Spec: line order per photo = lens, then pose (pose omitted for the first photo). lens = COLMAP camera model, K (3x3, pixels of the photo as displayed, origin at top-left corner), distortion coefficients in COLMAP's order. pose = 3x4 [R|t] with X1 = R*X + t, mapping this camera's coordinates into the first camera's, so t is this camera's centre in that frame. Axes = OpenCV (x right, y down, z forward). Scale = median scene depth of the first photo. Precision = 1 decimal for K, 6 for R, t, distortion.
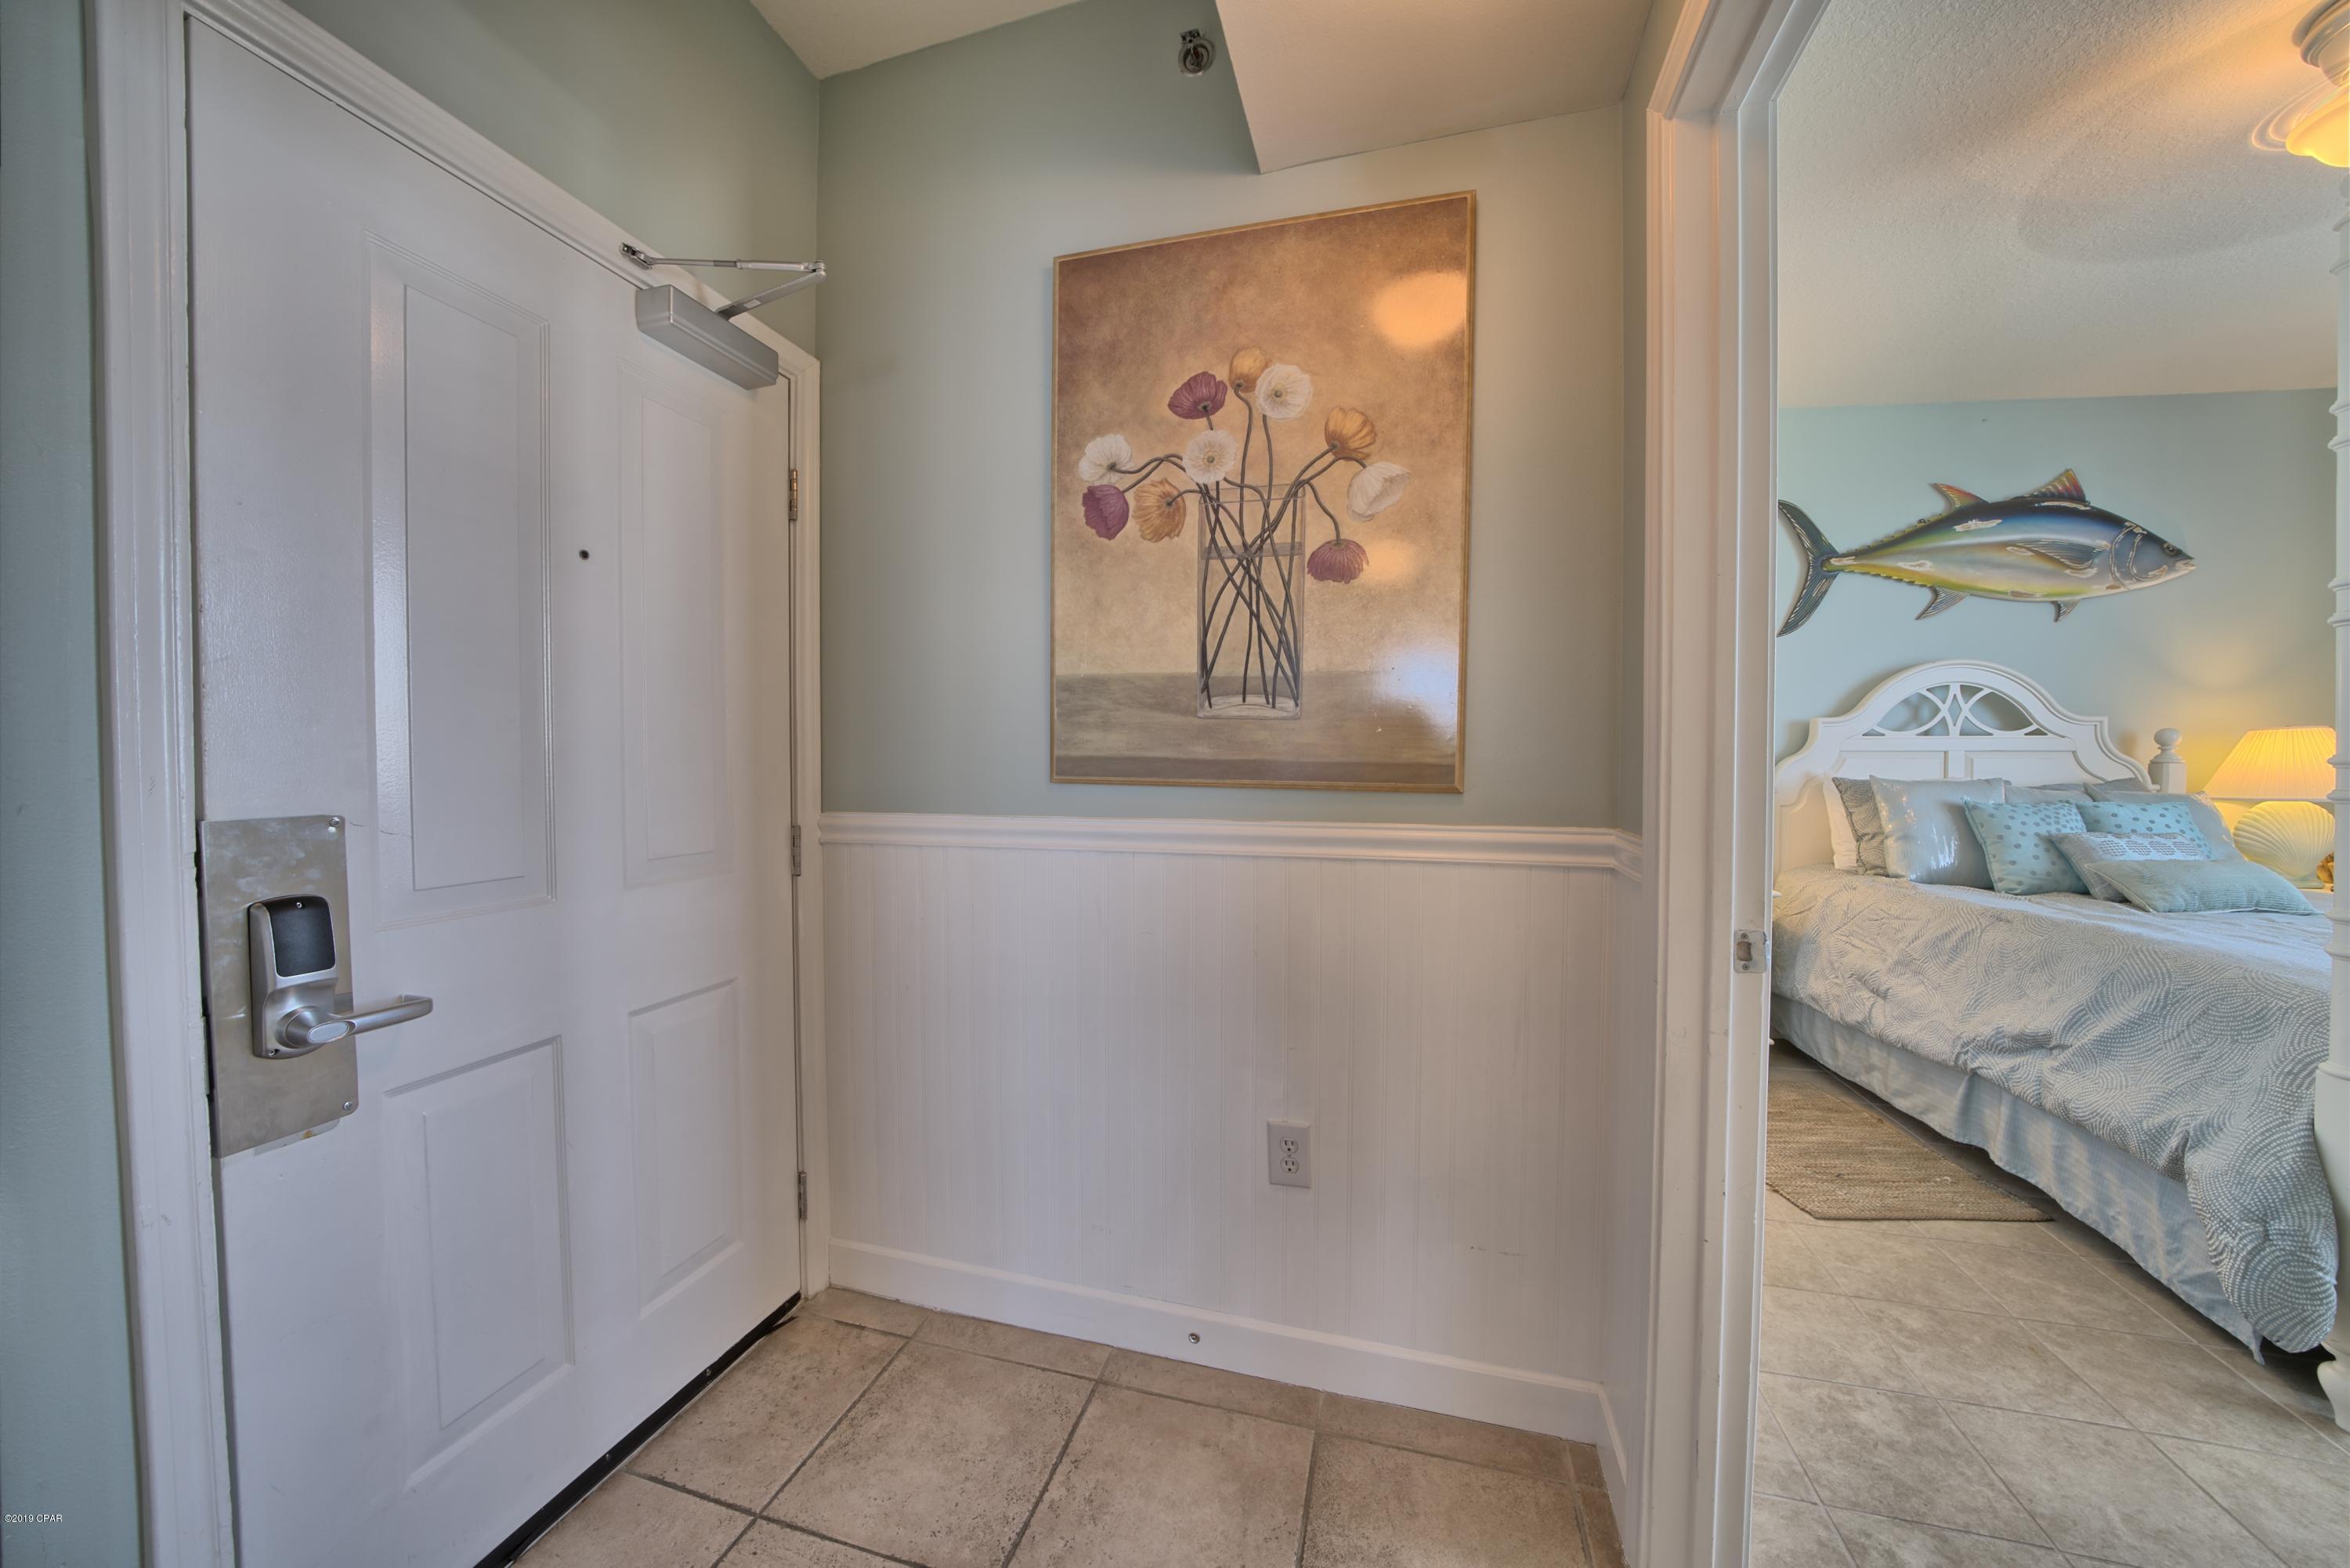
lens RADIAL K [[818.2, 0, 1175.0], [0, 818.2, 784.0], [0, 0, 1]] dist [-0.032100, 0.006177]
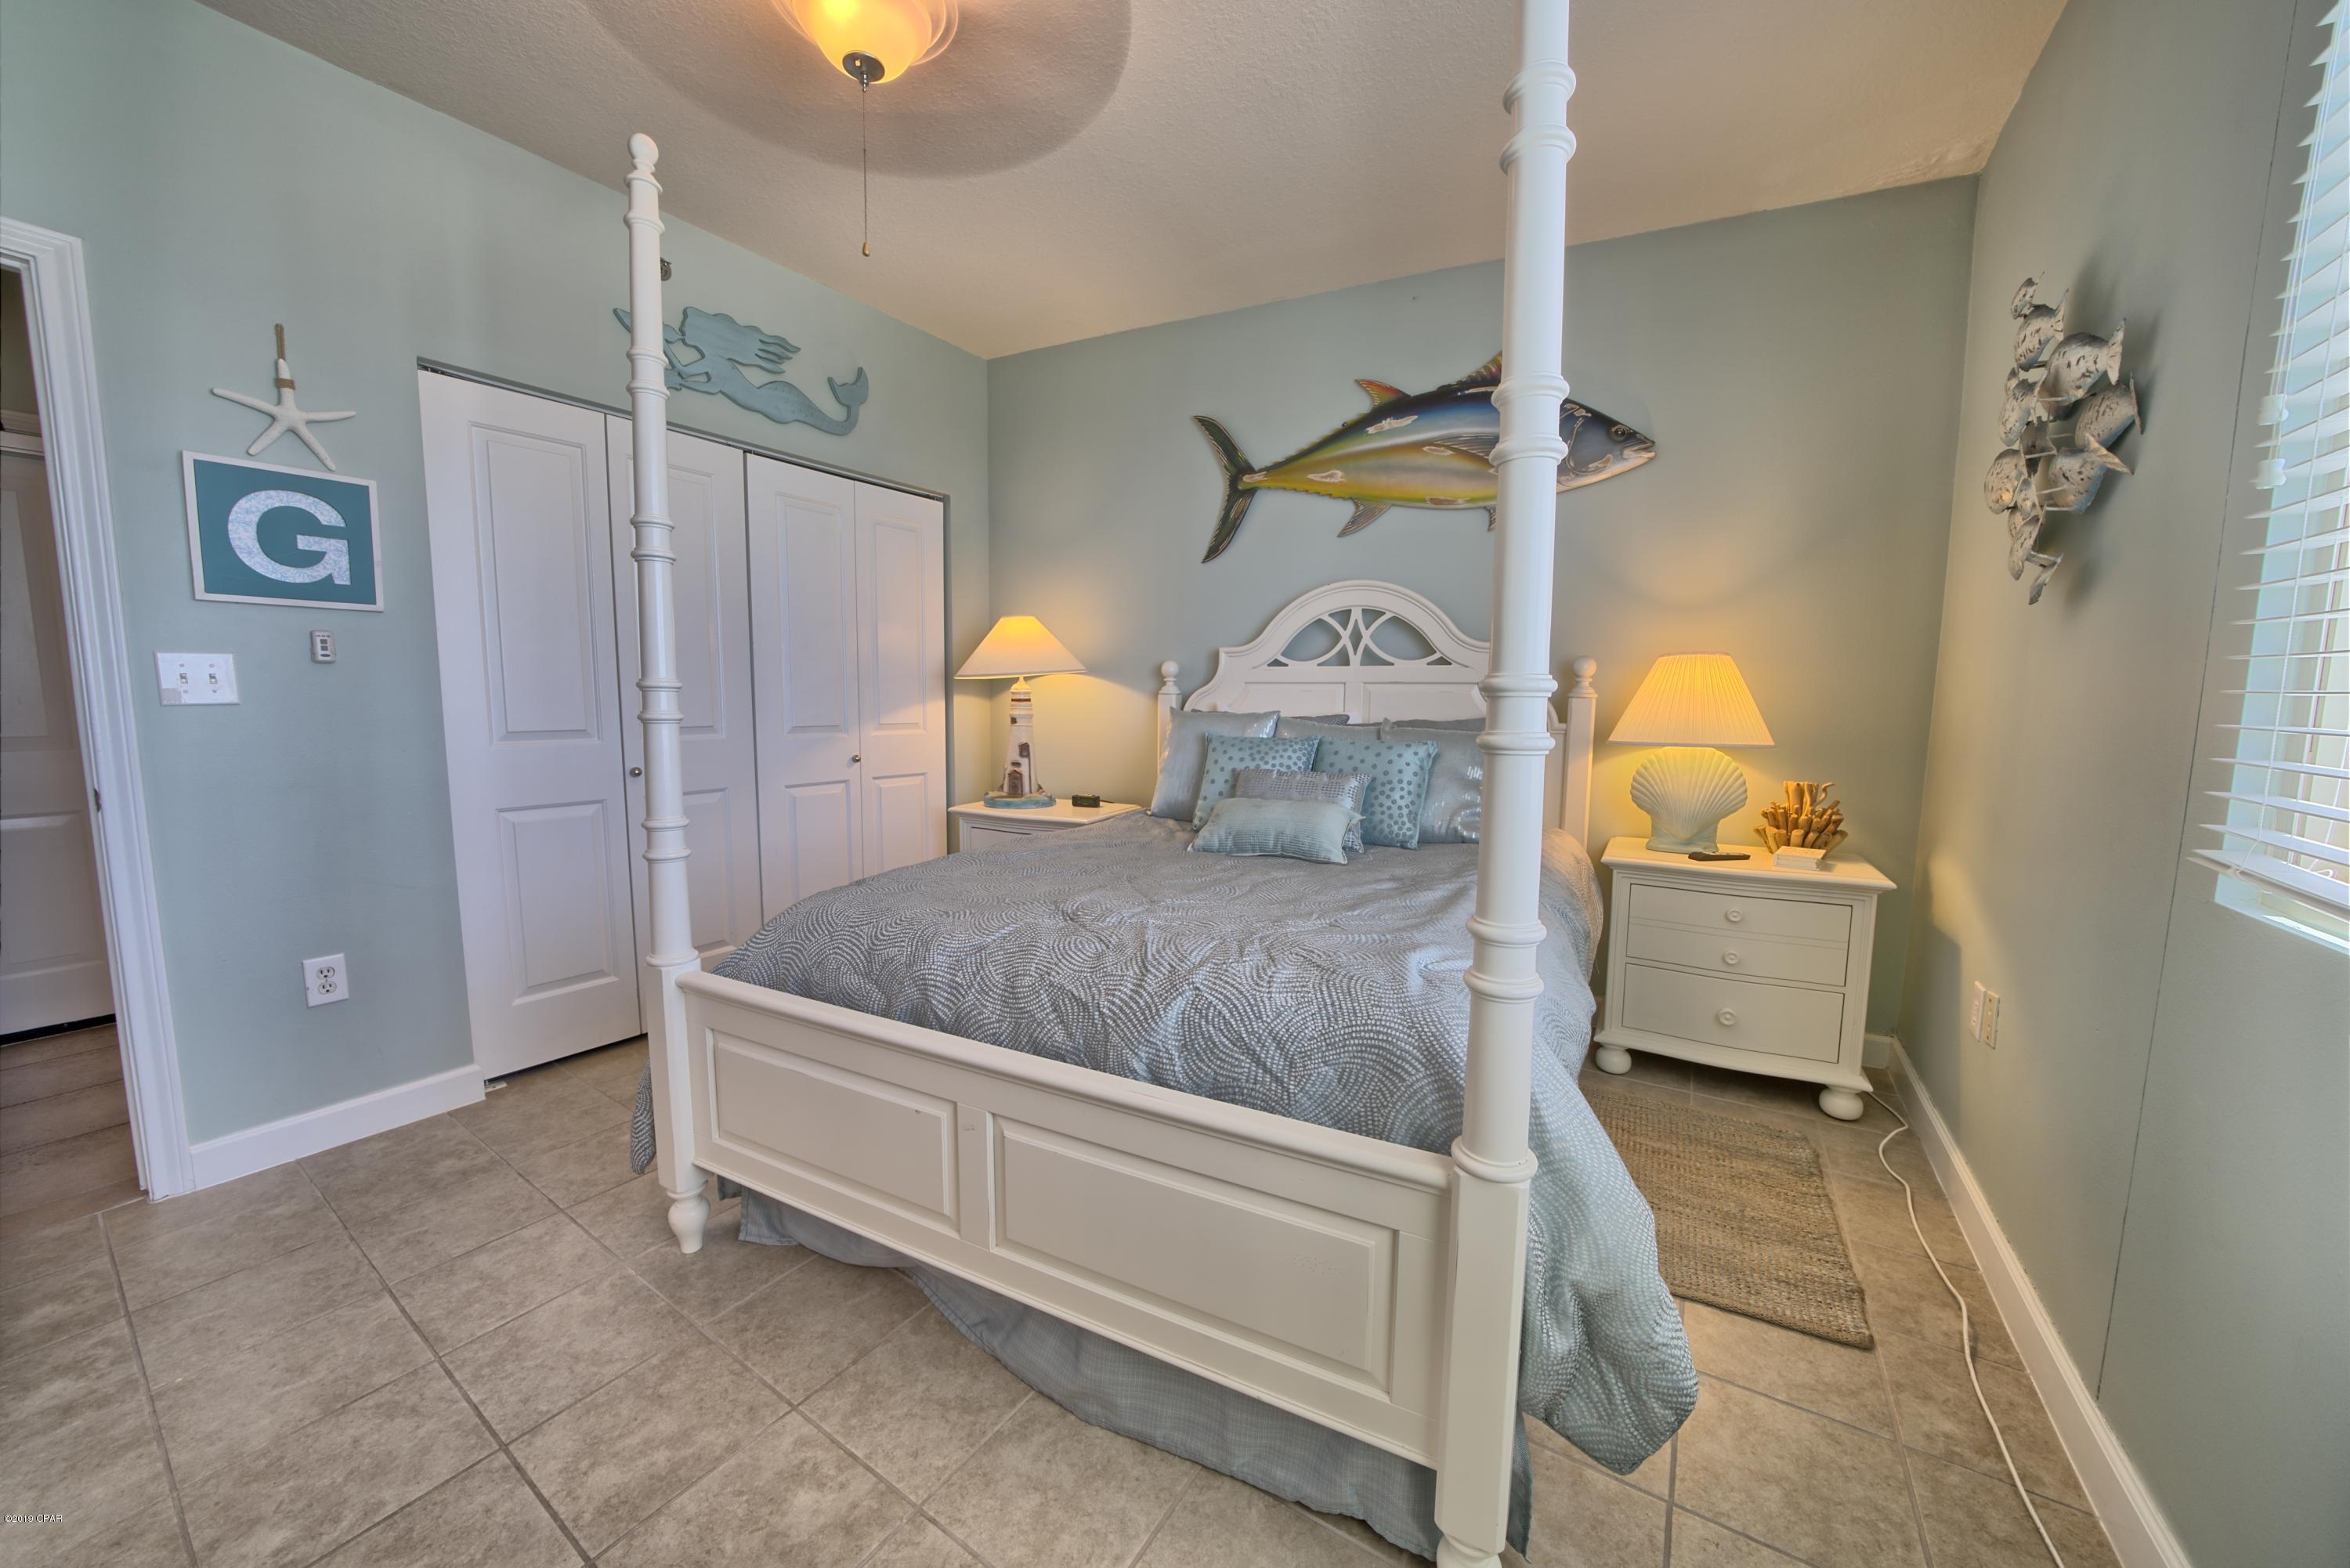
lens RADIAL K [[821.7, 0, 1175.0], [0, 821.7, 784.0], [0, 0, 1]] dist [-0.016308, 0.000089]
pose [[0.953509, 0.040824, -0.298586, 1.289600], [-0.016844, 0.996453, 0.082449, 0.000579], [0.300892, -0.073586, 0.950815, 0.045197]]
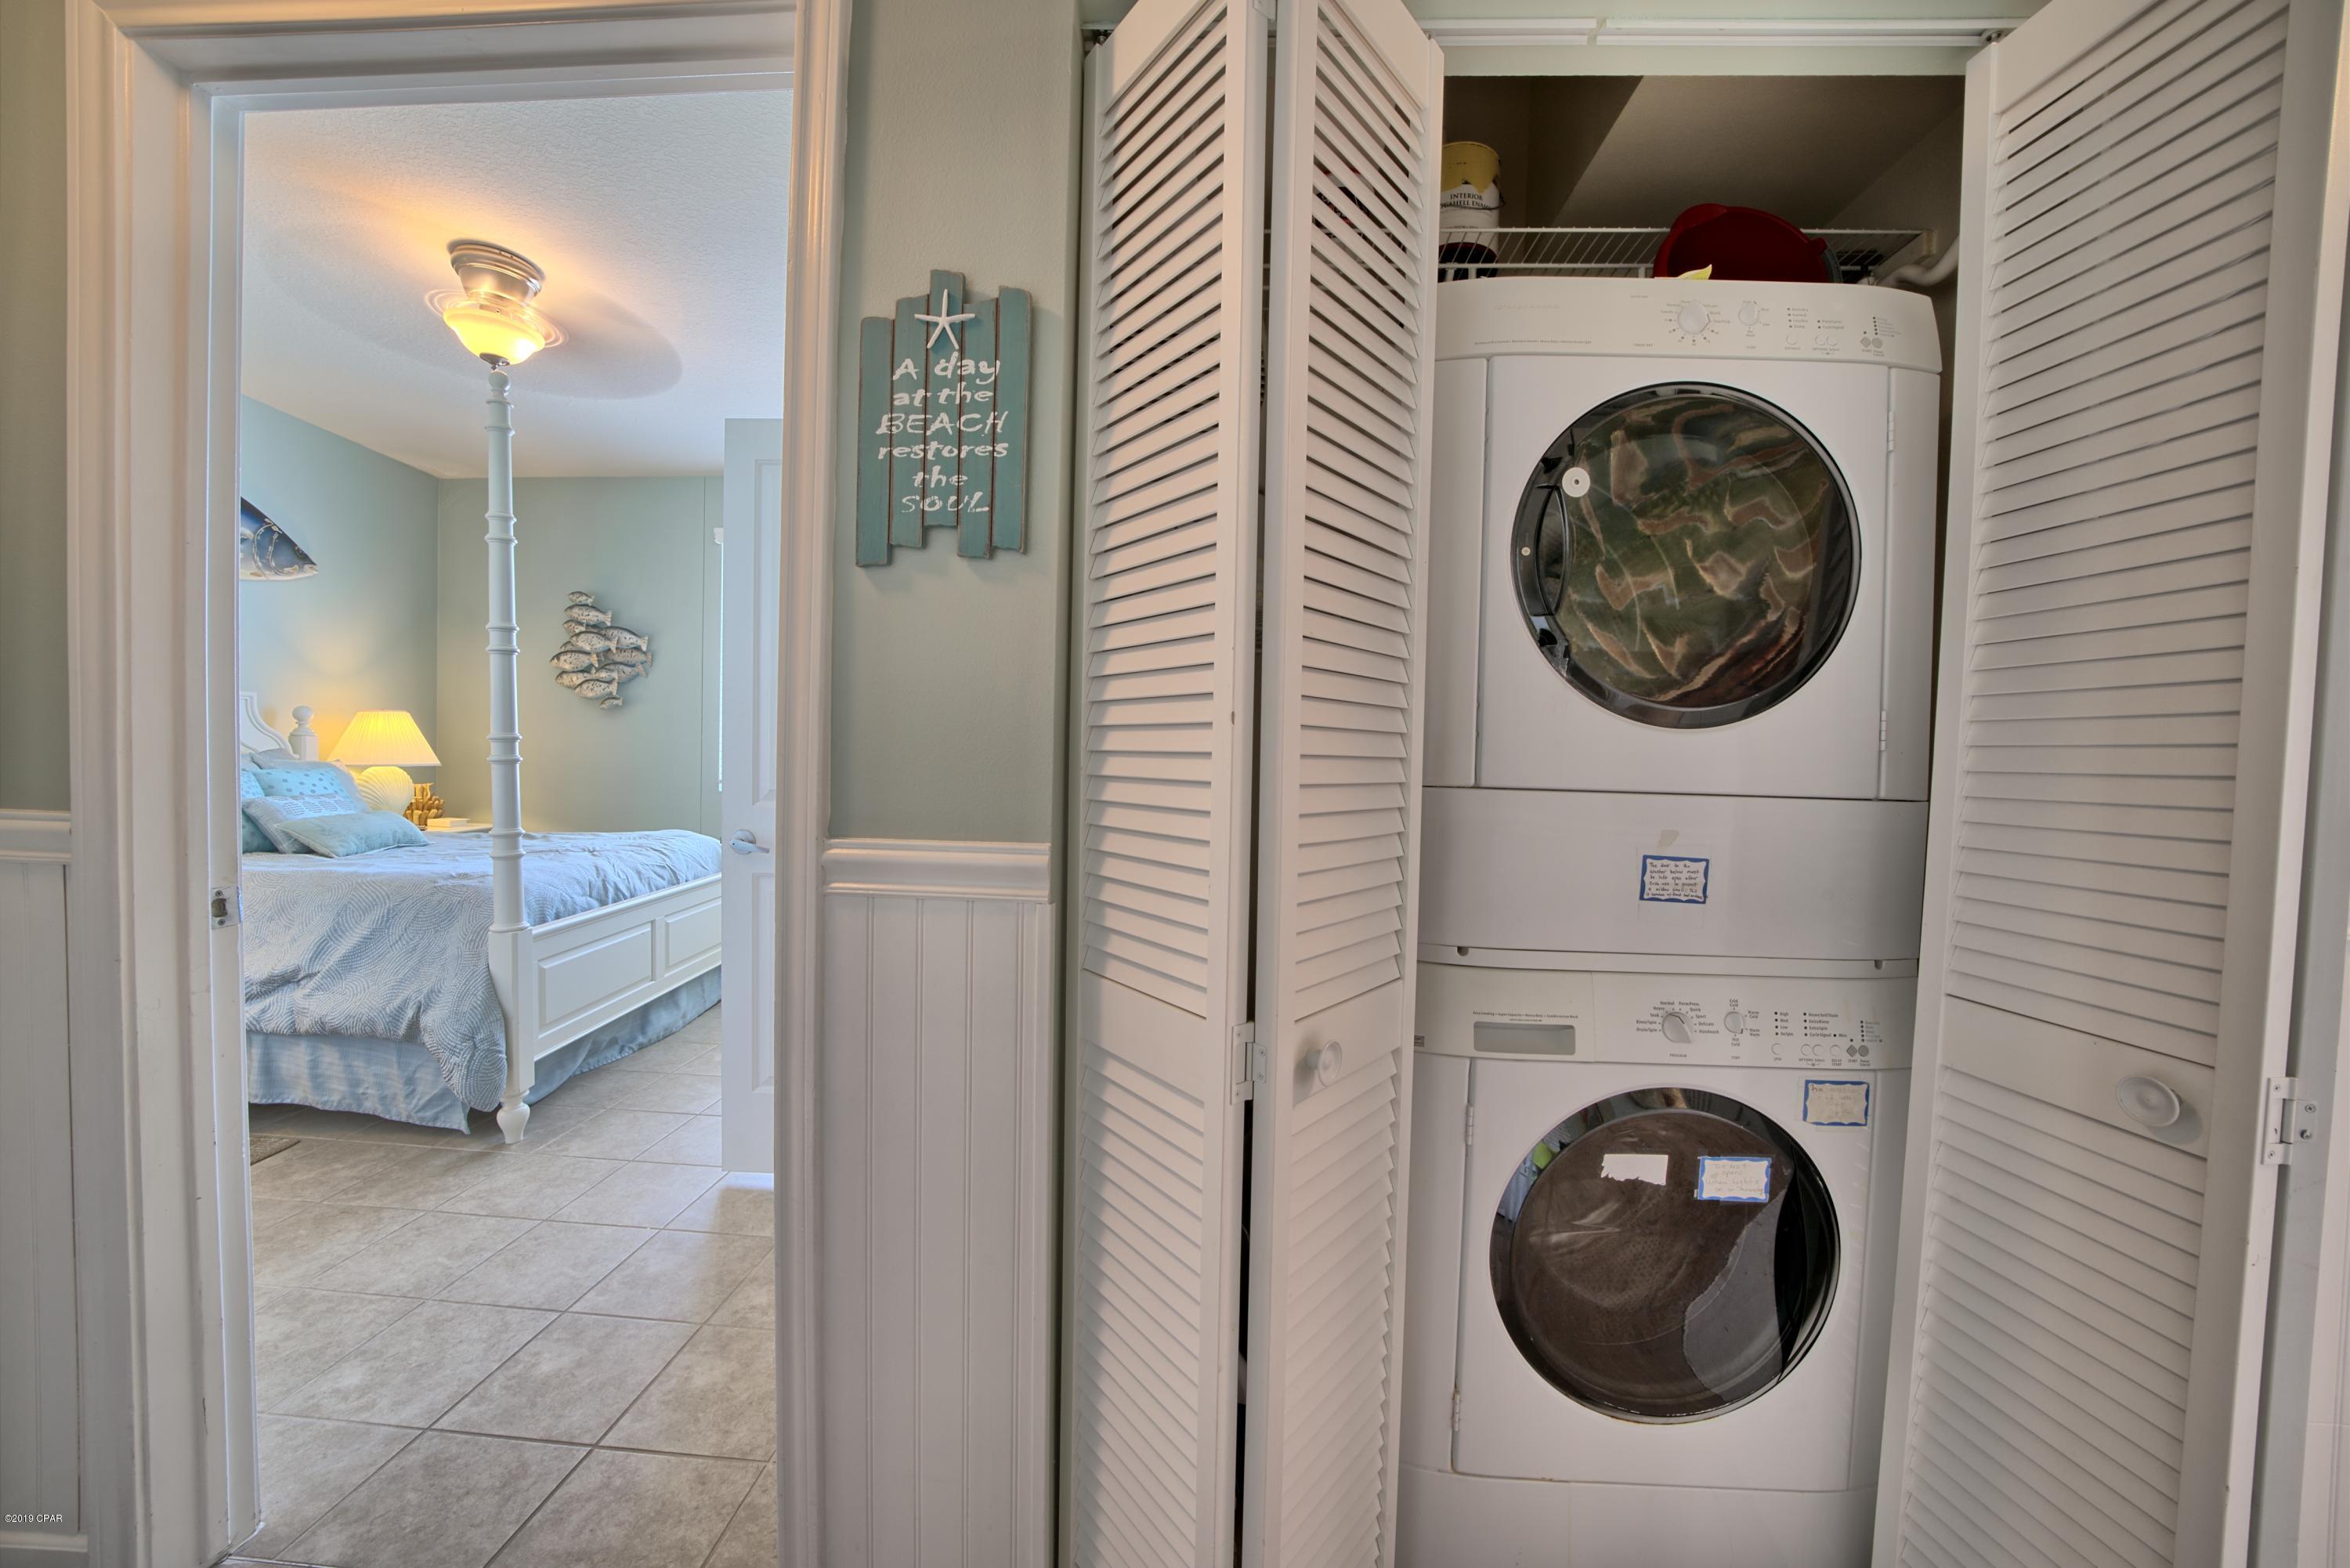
lens RADIAL K [[829.3, 0, 1175.0], [0, 829.3, 784.0], [0, 0, 1]] dist [-0.021762, 0.000289]
pose [[-0.220400, -0.034304, 0.974806, -0.230950], [0.000222, 0.999380, 0.035219, 0.003493], [-0.975410, 0.007979, -0.220255, 0.004384]]
